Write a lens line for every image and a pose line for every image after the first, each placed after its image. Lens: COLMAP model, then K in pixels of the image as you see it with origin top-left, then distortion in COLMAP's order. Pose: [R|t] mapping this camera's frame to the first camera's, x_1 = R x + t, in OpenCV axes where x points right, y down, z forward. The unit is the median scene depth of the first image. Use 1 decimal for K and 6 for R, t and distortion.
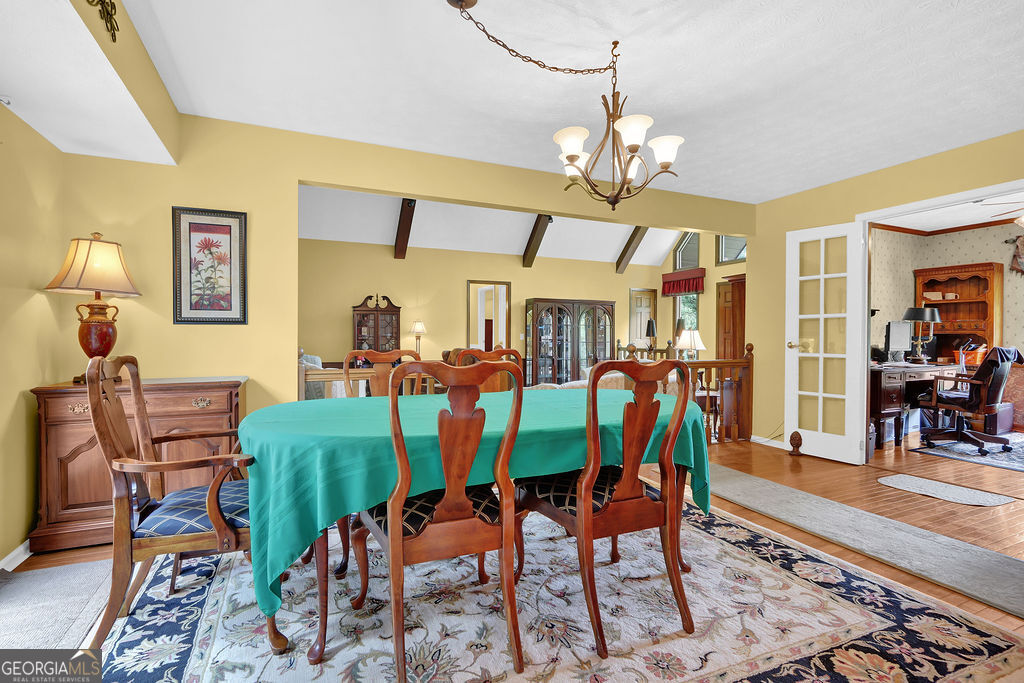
lens RADIAL K [[486.5, 0, 508.7], [0, 486.5, 336.0], [0, 0, 1]] dist [-0.014747, 0.001926]
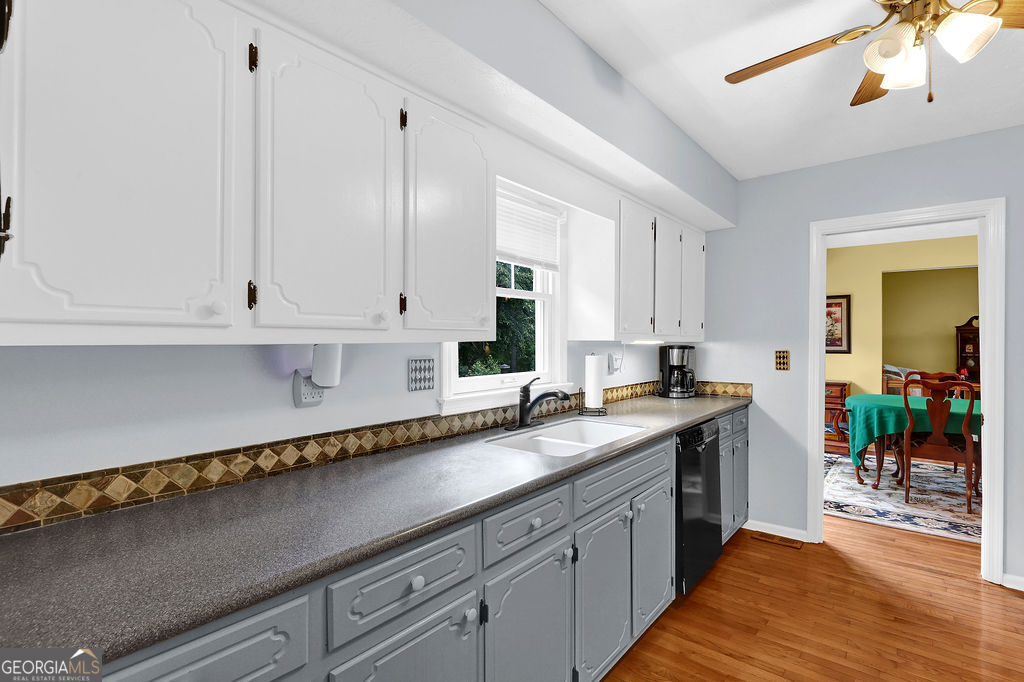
lens RADIAL K [[486.5, 0, 500.7], [0, 486.5, 337.5], [0, 0, 1]] dist [-0.014747, 0.001926]
pose [[0.421822, -0.003638, -0.906671, 0.679681], [0.000760, 0.999993, -0.003659, -0.093176], [0.906678, 0.000855, 0.421822, -1.187601]]
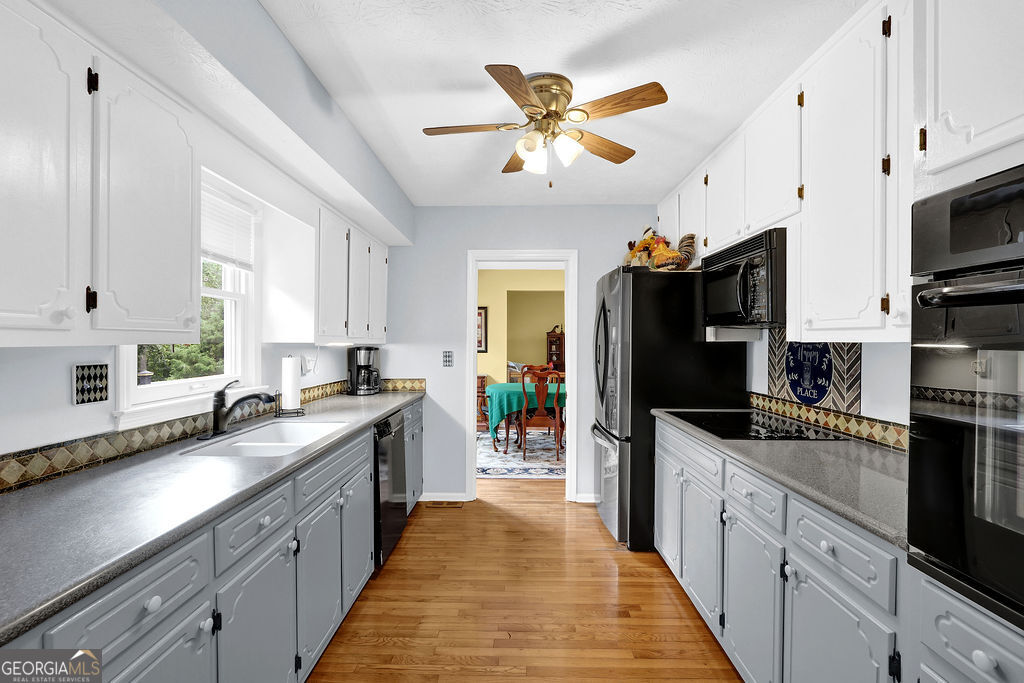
lens RADIAL K [[486.5, 0, 497.1], [0, 486.5, 338.8], [0, 0, 1]] dist [-0.014747, 0.001926]
pose [[0.891969, 0.000504, -0.452097, 0.693033], [-0.002854, 0.999986, -0.004515, -0.095704], [0.452088, 0.005318, 0.891957, -1.320410]]
